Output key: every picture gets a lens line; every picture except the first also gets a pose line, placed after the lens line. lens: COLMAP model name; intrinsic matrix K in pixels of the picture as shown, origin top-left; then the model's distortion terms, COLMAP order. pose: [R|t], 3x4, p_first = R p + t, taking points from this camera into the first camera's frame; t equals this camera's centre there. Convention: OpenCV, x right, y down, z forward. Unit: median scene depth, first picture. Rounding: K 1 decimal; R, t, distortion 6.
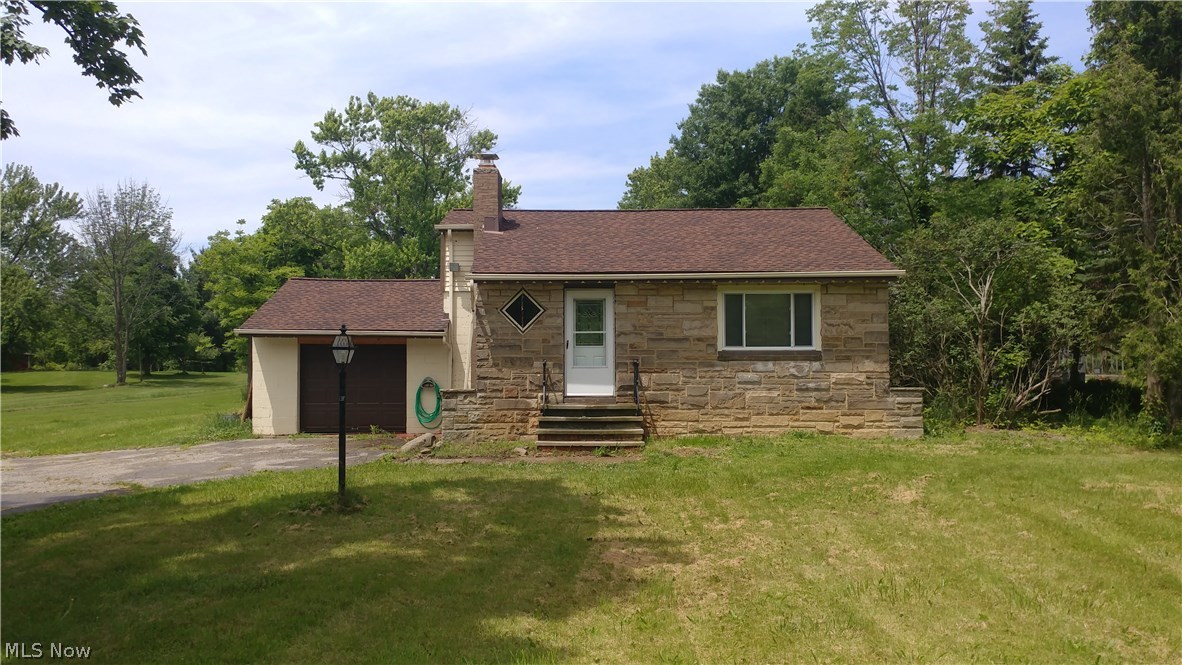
lens RADIAL K [[905.9, 0, 591.0], [0, 905.9, 332.5], [0, 0, 1]] dist [-0.000509, -0.001381]
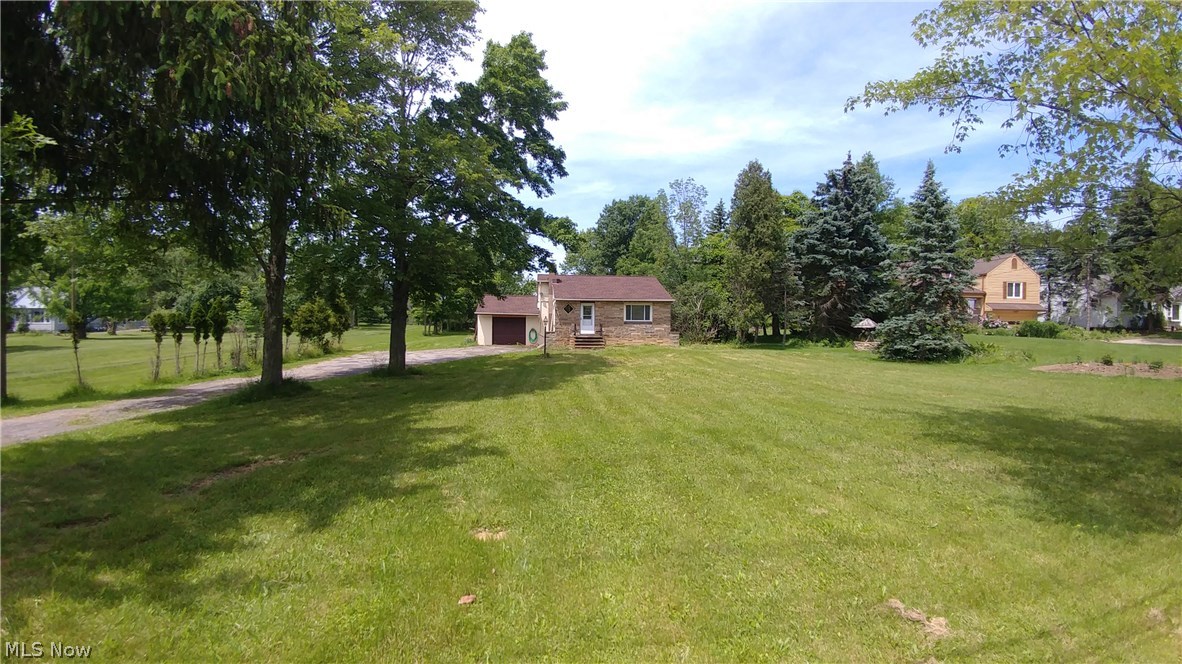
lens RADIAL K [[521.6, 0, 591.0], [0, 521.6, 332.0], [0, 0, 1]] dist [-0.001251, -0.000196]
pose [[0.991131, 0.008692, 0.132605, -0.253511], [-0.016260, 0.998293, 0.056096, -0.049582], [-0.131891, -0.057754, 0.989580, -0.991209]]
